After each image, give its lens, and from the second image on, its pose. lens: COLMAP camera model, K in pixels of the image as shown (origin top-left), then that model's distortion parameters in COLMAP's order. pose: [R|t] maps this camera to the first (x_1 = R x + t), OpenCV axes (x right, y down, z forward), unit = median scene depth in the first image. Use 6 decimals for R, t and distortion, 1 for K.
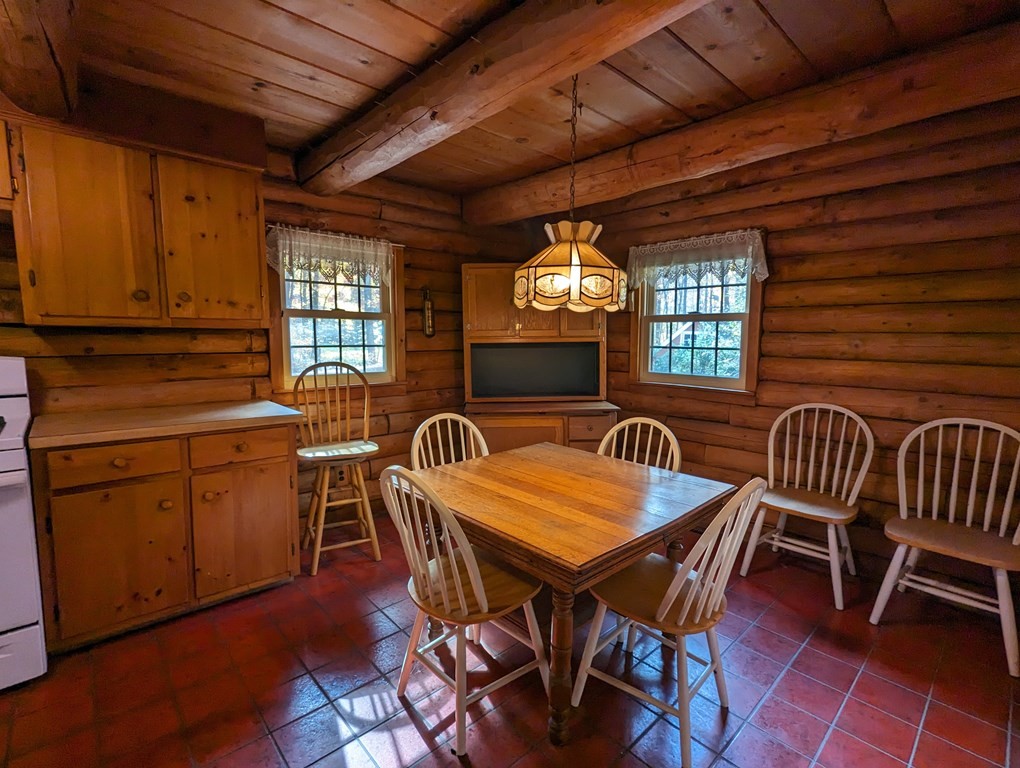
lens RADIAL K [[477.7, 0, 508.2], [0, 477.7, 384.0], [0, 0, 1]] dist [0.001053, 0.000111]
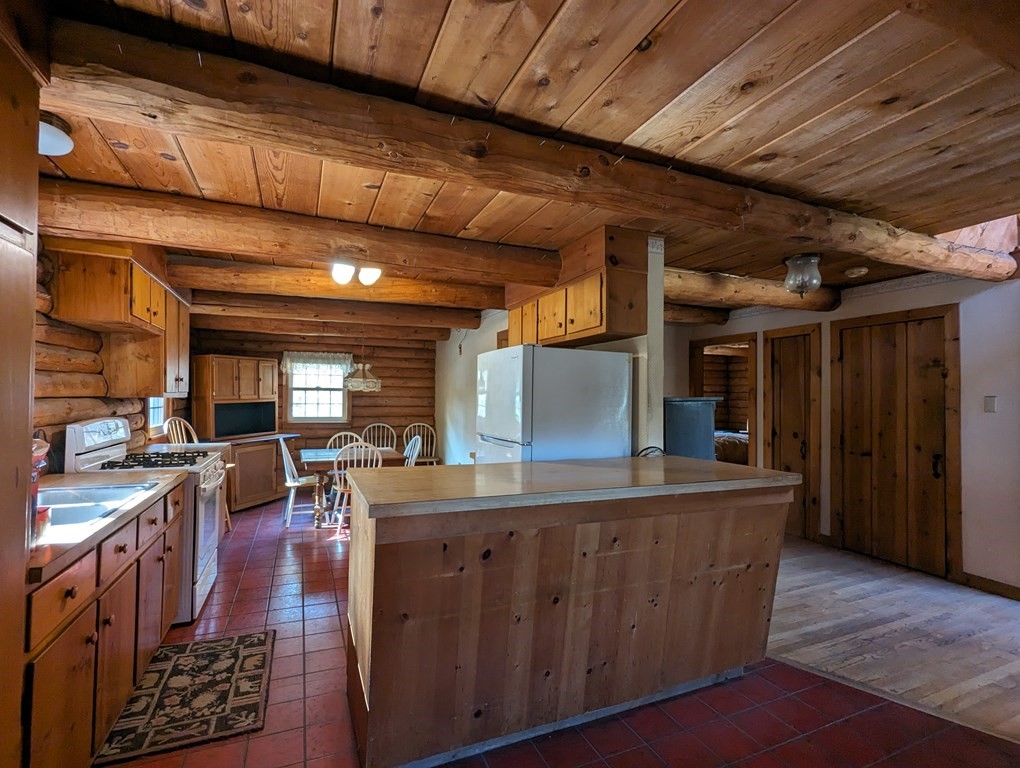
lens RADIAL K [[477.7, 0, 507.0], [0, 477.7, 386.9], [0, 0, 1]] dist [0.001053, 0.000111]
pose [[0.326282, 0.020050, 0.945060, -1.604413], [0.091655, 0.994393, -0.052740, 0.043907], [-0.940819, 0.103827, 0.322615, -0.539502]]
